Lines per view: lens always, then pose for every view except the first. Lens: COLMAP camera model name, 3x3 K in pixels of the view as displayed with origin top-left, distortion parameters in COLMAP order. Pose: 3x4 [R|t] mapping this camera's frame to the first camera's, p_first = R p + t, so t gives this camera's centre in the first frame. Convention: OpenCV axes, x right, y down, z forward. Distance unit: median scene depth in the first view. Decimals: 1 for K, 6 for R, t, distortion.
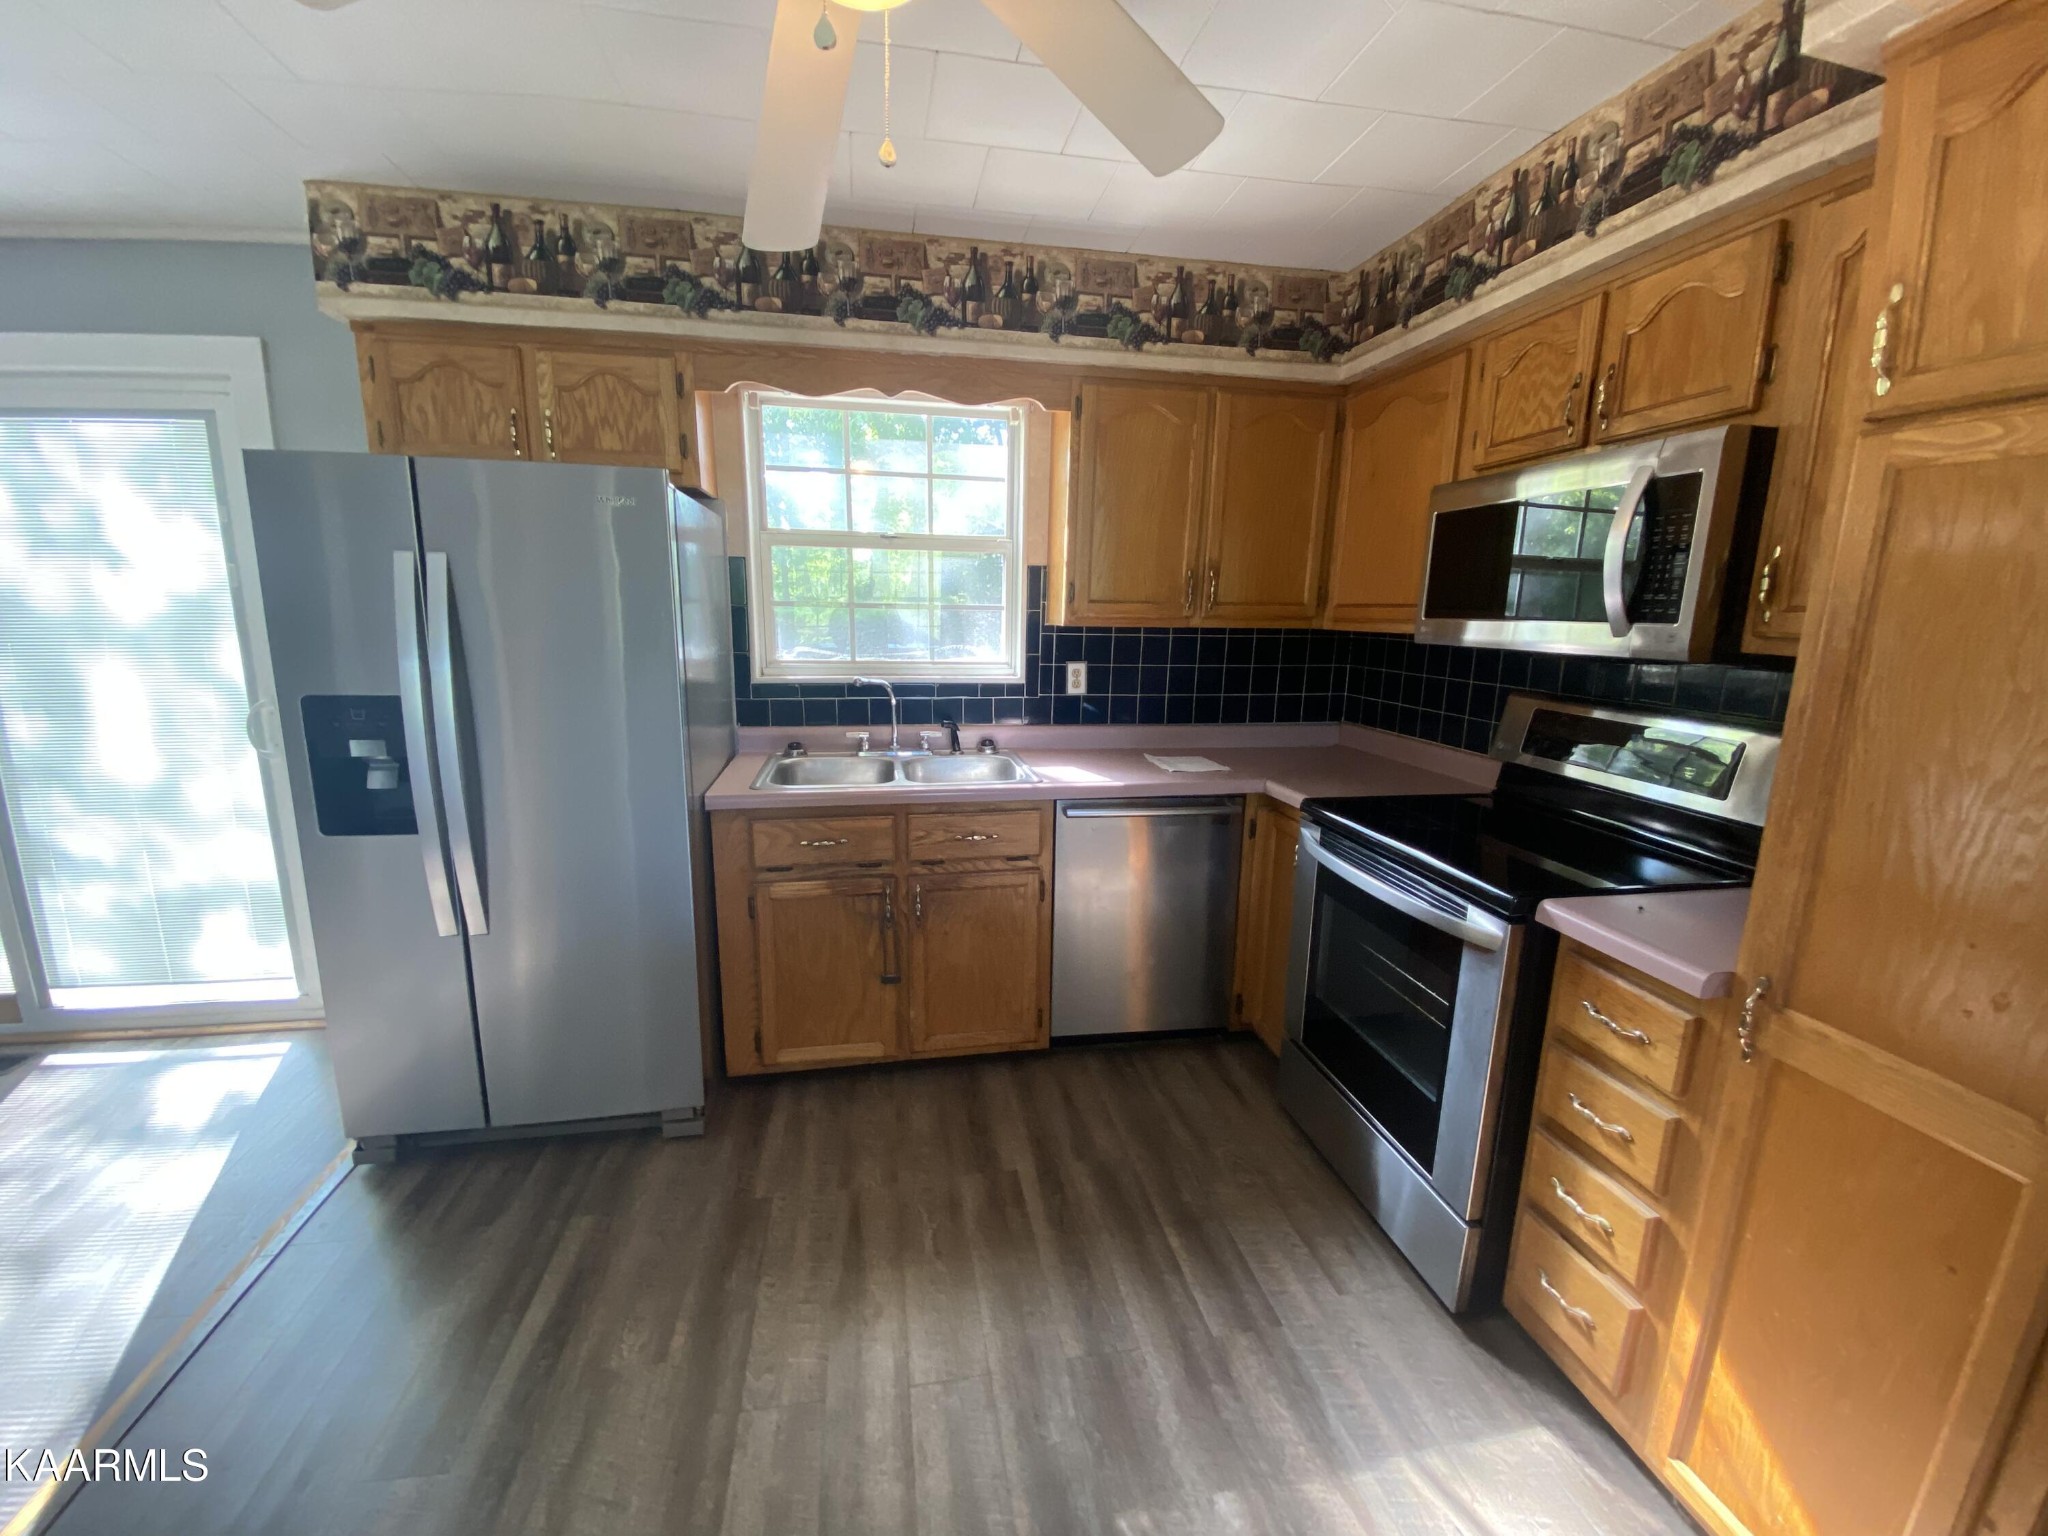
lens RADIAL K [[818.3, 0, 1025.5], [0, 818.3, 770.8], [0, 0, 1]] dist [0.024240, -0.022571]
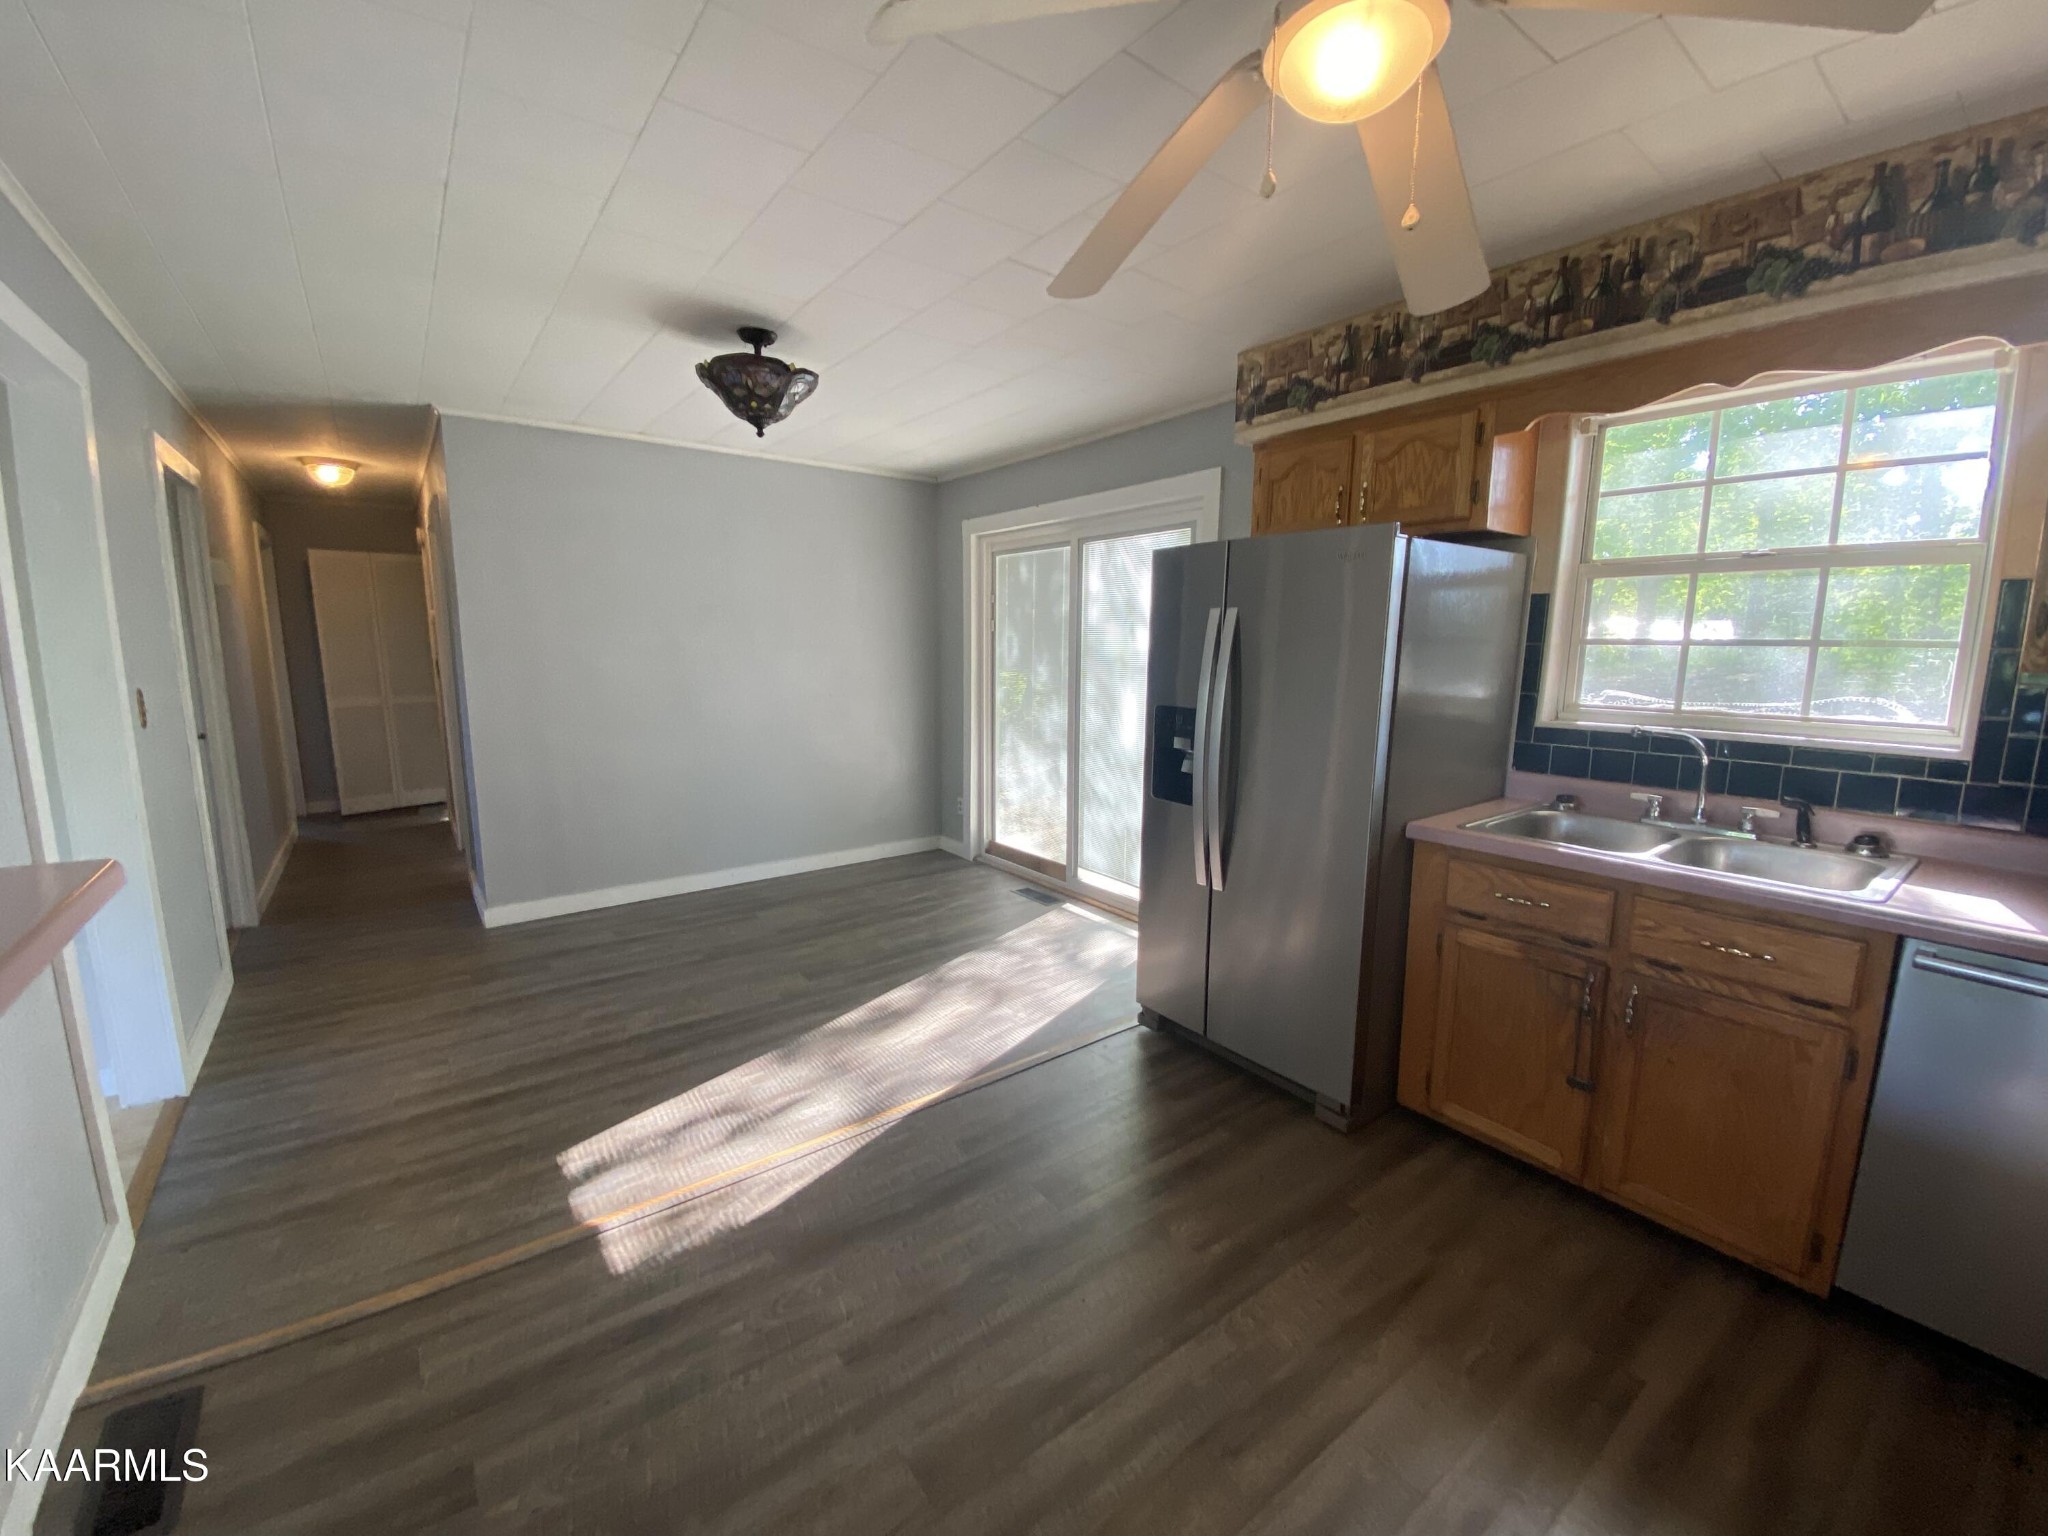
lens RADIAL K [[831.5, 0, 1028.8], [0, 831.5, 764.2], [0, 0, 1]] dist [0.030684, -0.024707]
pose [[0.451208, 0.122867, -0.883920, 0.320428], [-0.173236, 0.983695, 0.048306, -0.012028], [0.875443, 0.131331, 0.465136, 0.067126]]
